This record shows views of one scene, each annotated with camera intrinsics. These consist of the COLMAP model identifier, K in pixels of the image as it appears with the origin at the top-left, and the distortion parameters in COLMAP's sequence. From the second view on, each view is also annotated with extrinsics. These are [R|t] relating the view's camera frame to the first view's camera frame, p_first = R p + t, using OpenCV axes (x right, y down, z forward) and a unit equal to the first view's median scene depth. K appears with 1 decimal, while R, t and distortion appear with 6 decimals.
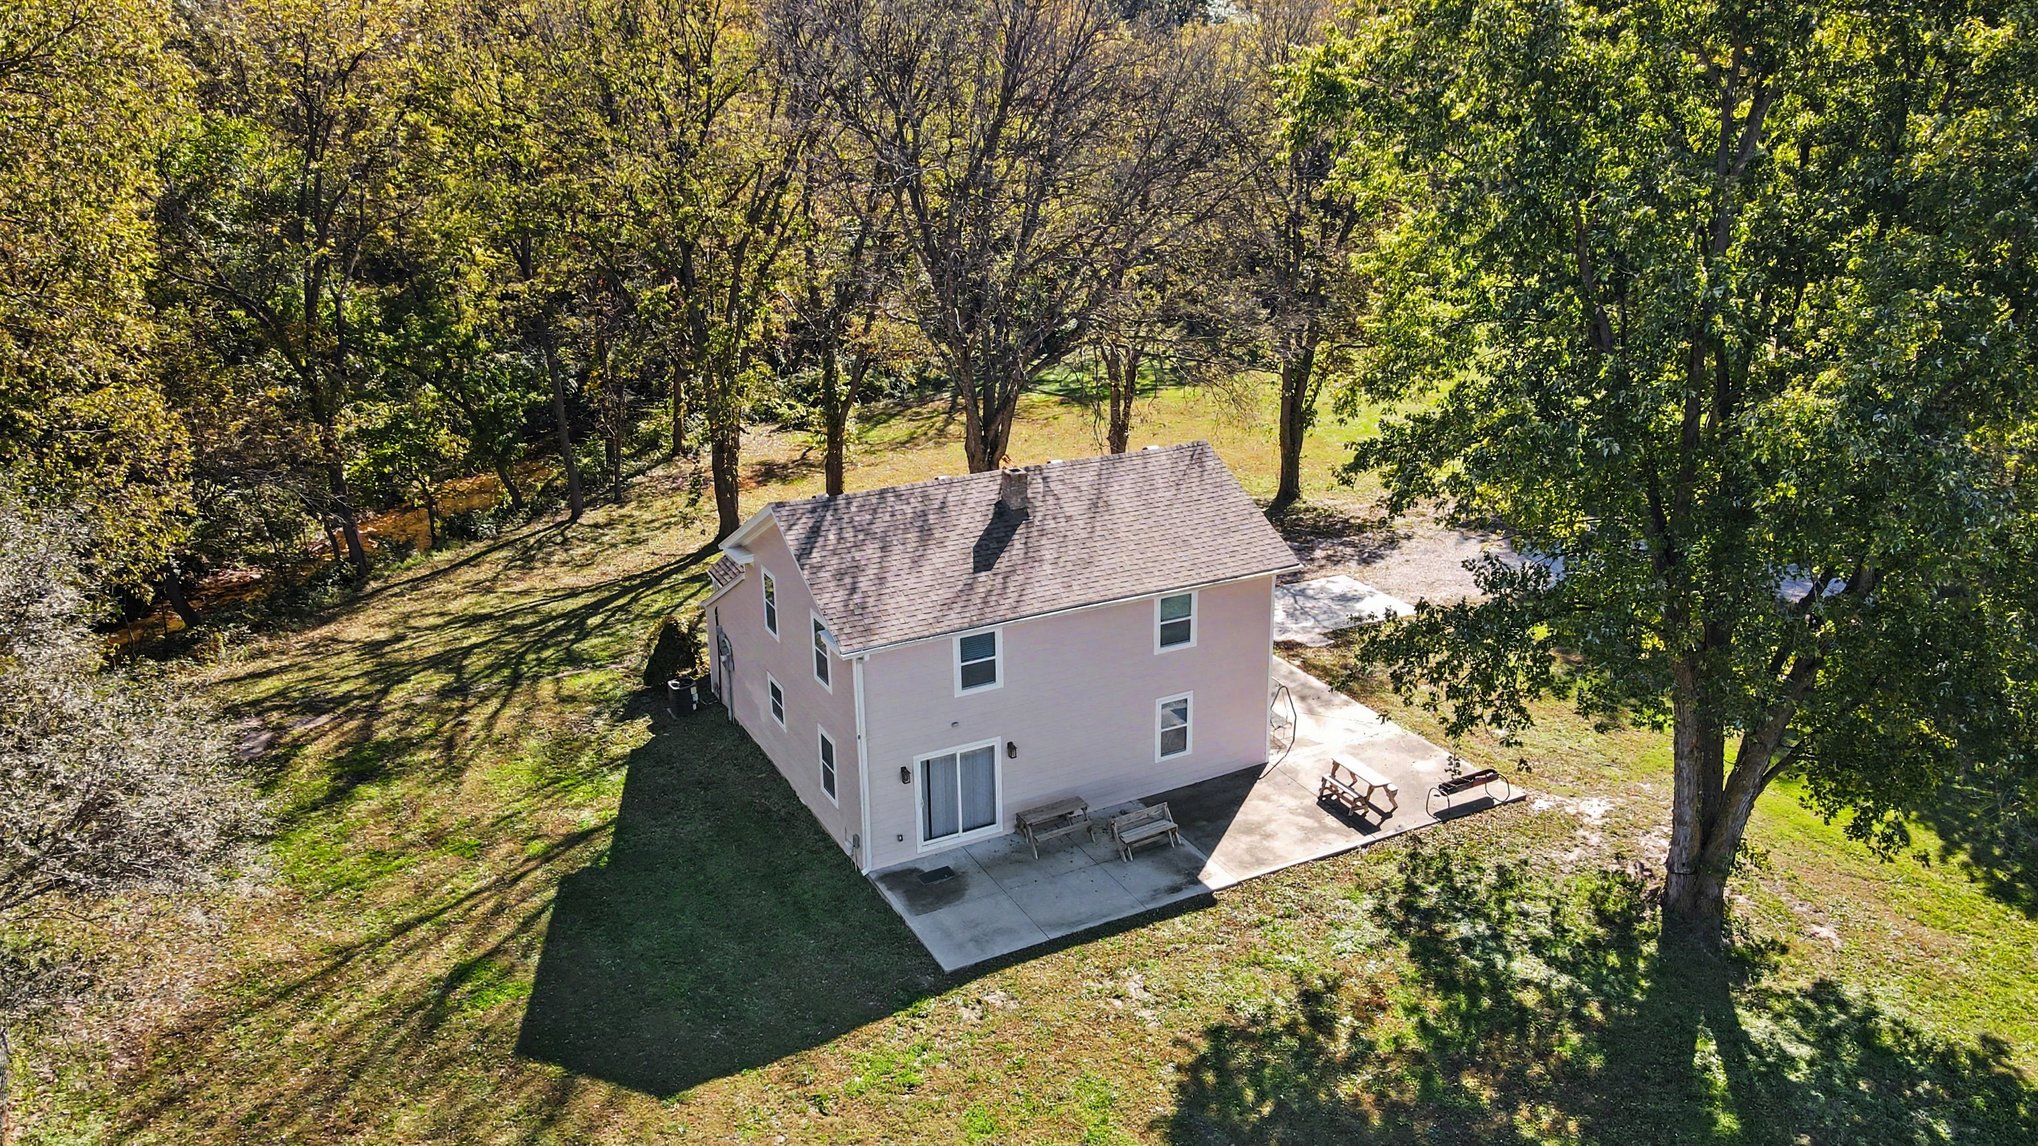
lens RADIAL K [[1502.4, 0, 1028.4], [0, 1502.4, 575.1], [0, 0, 1]] dist [-0.039485, 0.126367]
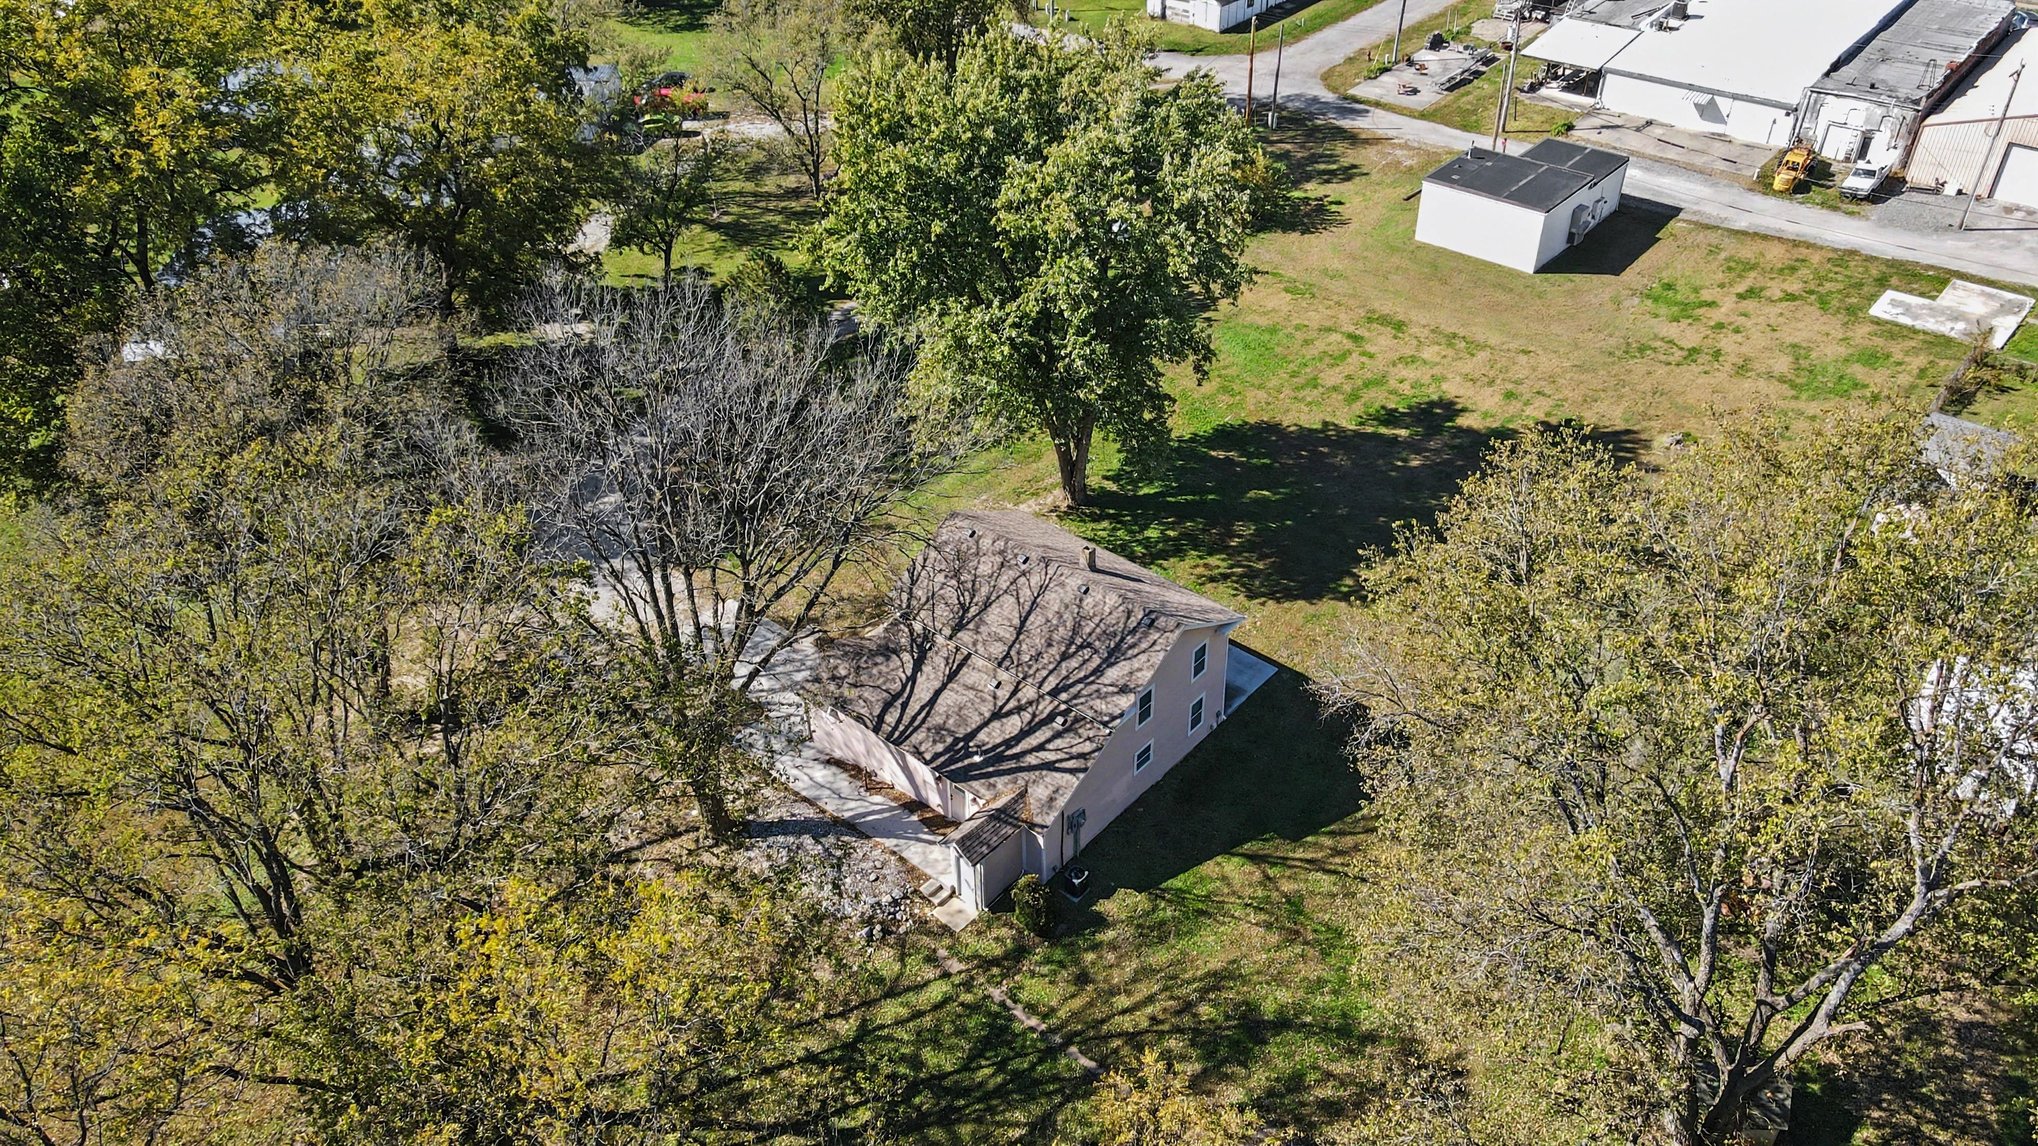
lens RADIAL K [[1502.4, 0, 1028.4], [0, 1502.4, 575.1], [0, 0, 1]] dist [-0.039485, 0.126367]
pose [[-0.371419, -0.547110, 0.750145, -1.101537], [0.314869, 0.685839, 0.656111, -1.024451], [-0.873444, 0.479890, -0.082466, 1.058379]]
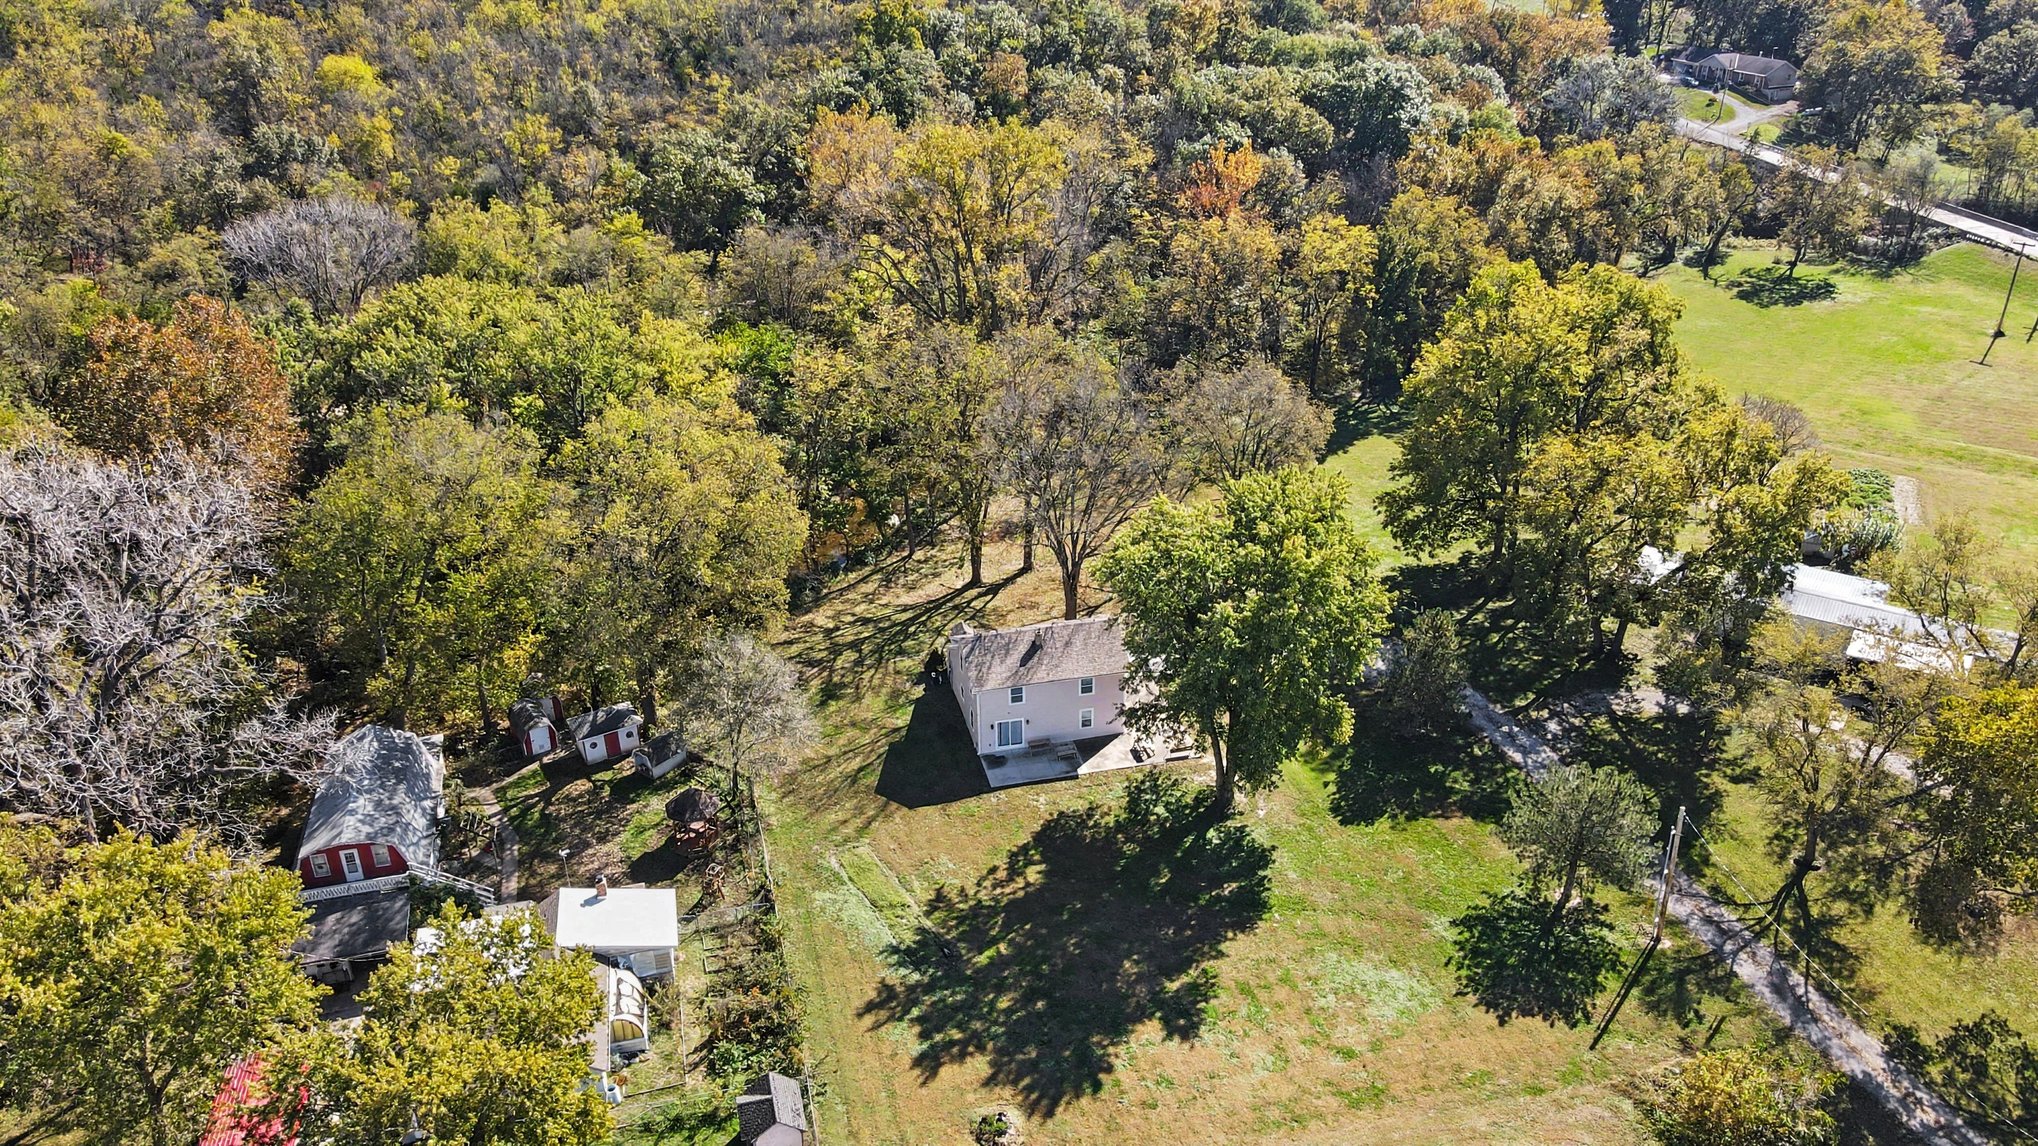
lens RADIAL K [[1502.4, 0, 1028.4], [0, 1502.4, 575.1], [0, 0, 1]] dist [-0.039485, 0.126367]
pose [[0.969957, 0.107308, -0.218331, 0.550156], [-0.077978, 0.987246, 0.138800, -0.534452], [0.230441, -0.117605, 0.965953, -1.719125]]
